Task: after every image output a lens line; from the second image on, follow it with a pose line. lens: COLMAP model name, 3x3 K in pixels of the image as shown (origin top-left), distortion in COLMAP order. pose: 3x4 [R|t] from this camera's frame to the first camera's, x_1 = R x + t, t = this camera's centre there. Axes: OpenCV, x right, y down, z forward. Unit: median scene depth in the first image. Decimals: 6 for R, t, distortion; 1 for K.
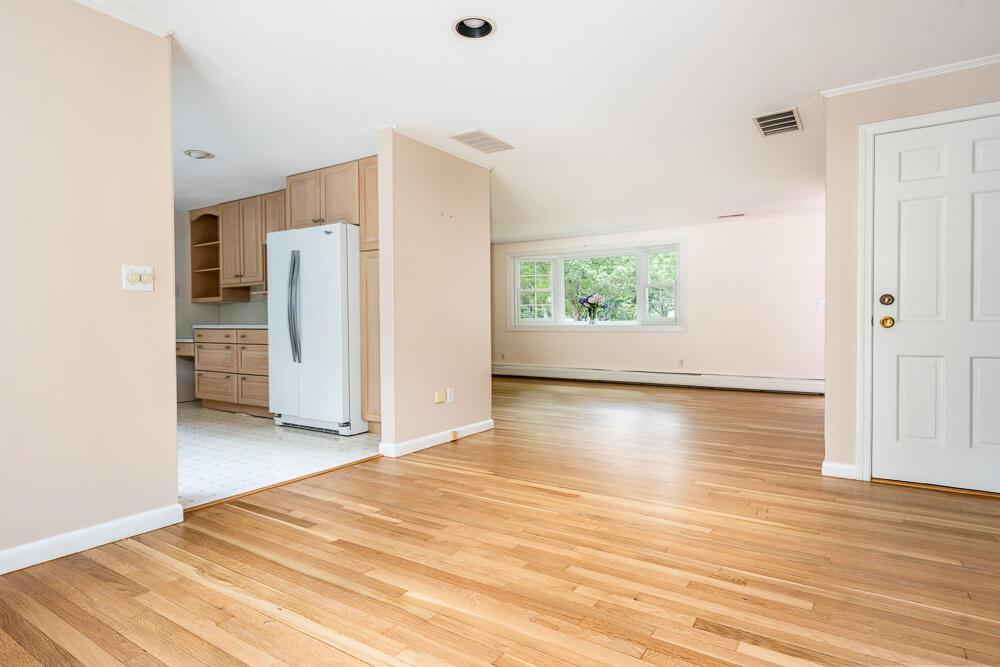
lens RADIAL K [[504.3, 0, 500.0], [0, 504.3, 333.5], [0, 0, 1]] dist [-0.001829, -0.000226]
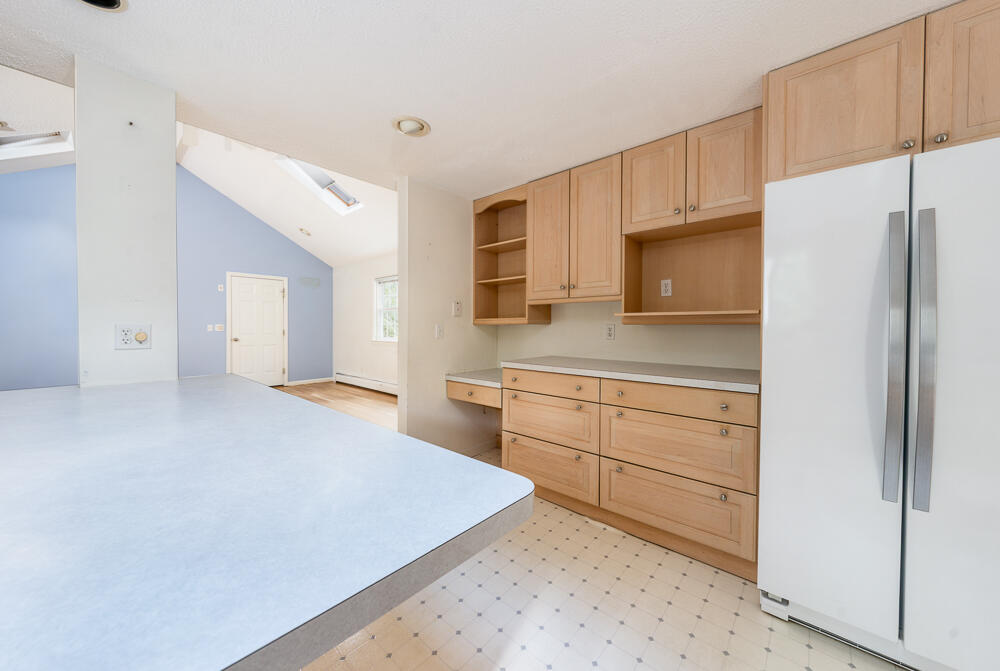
lens RADIAL K [[351.6, 0, 500.0], [0, 351.6, 335.5], [0, 0, 1]] dist [0.001145, 0.000055]
pose [[0.981284, 0.018800, -0.191646, -0.515727], [-0.018099, 0.999822, 0.005412, -0.052753], [0.191714, -0.001843, 0.981449, 0.541203]]
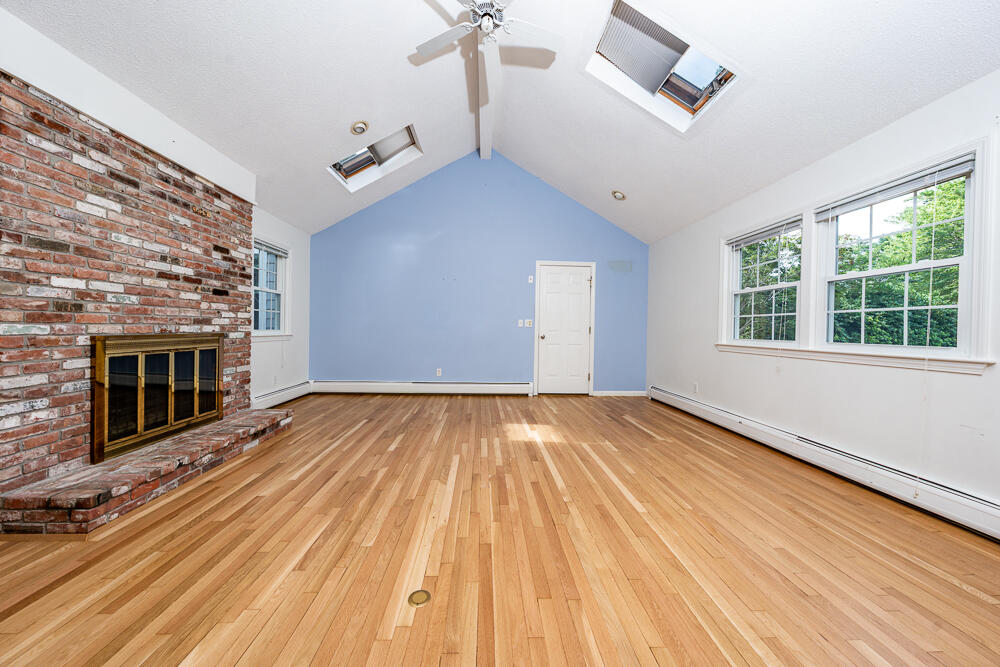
lens RADIAL K [[354.2, 0, 500.0], [0, 354.2, 333.5], [0, 0, 1]] dist [-0.000298, -0.000057]
pose [[0.552719, 0.029663, -0.832840, -0.627375], [-0.037084, 0.999252, 0.010979, -0.044891], [0.832542, 0.024817, 0.553405, 0.657378]]
